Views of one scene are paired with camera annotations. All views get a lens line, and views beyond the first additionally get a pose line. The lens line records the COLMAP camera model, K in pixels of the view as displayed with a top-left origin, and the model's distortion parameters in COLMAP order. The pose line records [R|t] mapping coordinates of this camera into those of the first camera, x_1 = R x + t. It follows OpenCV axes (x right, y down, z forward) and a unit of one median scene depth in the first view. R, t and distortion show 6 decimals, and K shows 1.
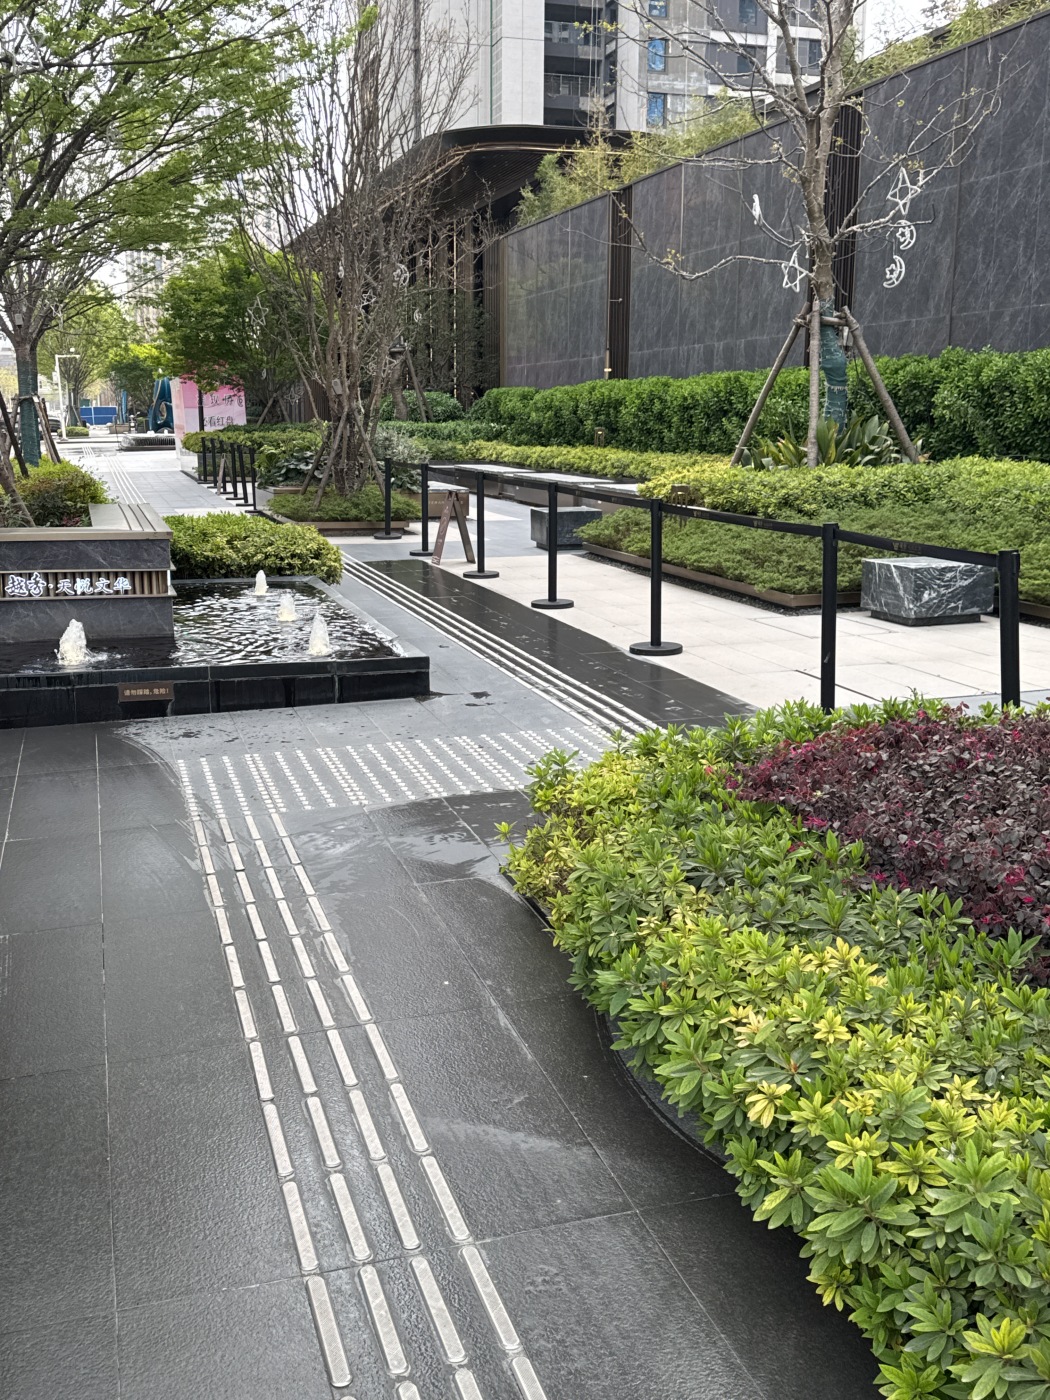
lens RADIAL K [[1369.0, 0, 525.0], [0, 1369.0, 700.0], [0, 0, 1]] dist [0.169408, -0.002077]
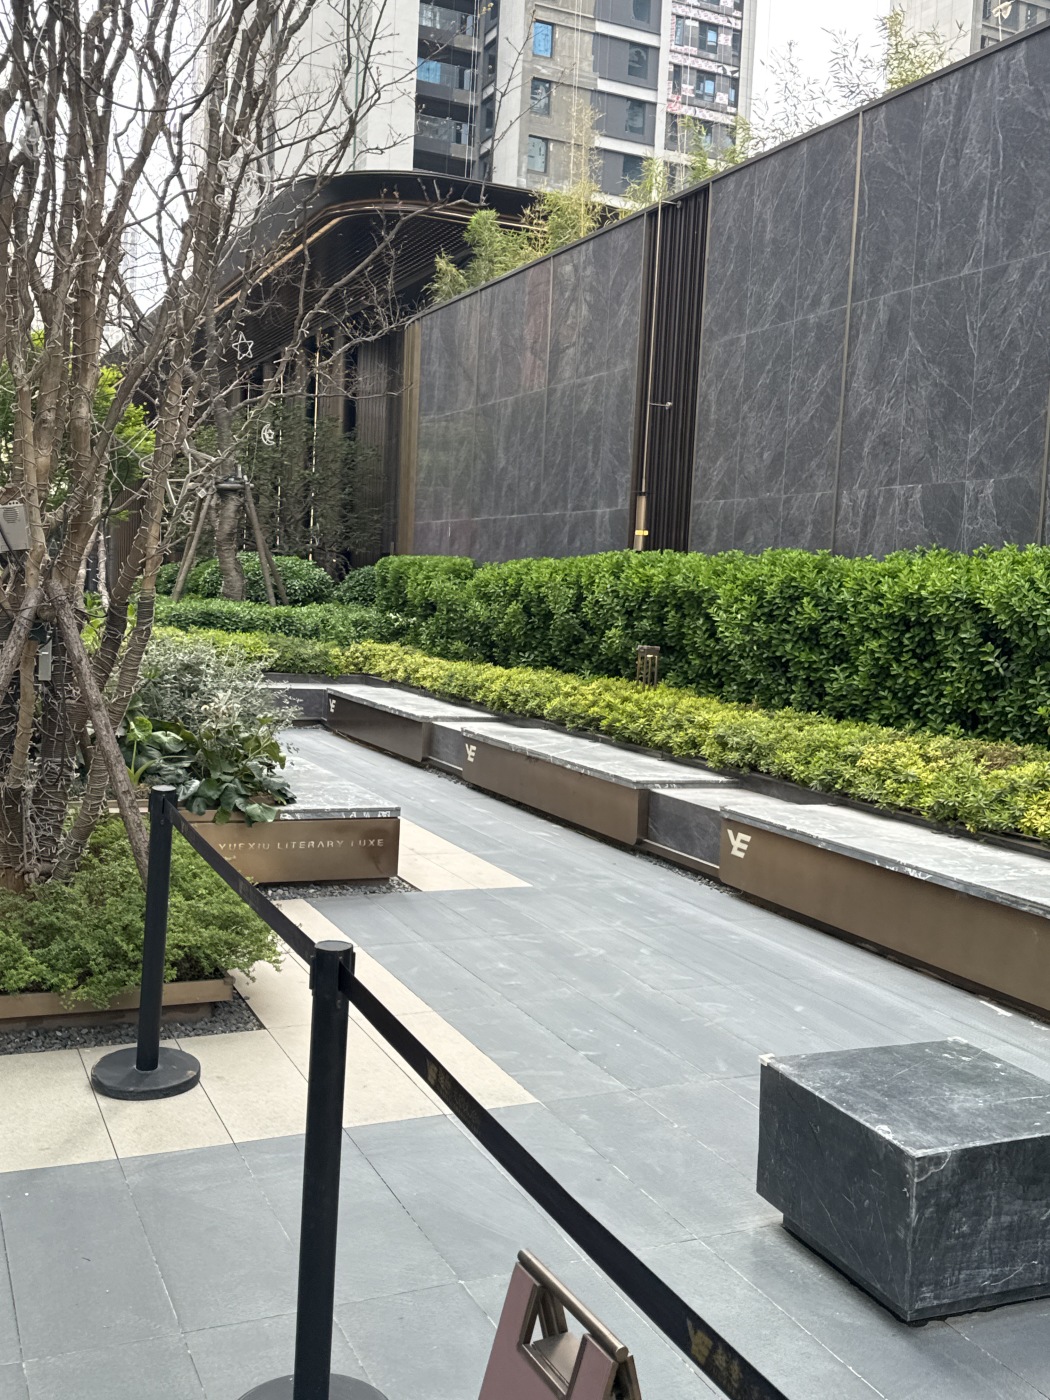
lens RADIAL K [[1369.0, 0, 525.0], [0, 1369.0, 700.0], [0, 0, 1]] dist [0.169408, -0.002077]
pose [[0.992090, 0.033357, 0.121012, -0.038202], [-0.018605, 0.992472, -0.121053, -0.098391], [-0.124139, 0.117844, 0.985242, 0.439385]]
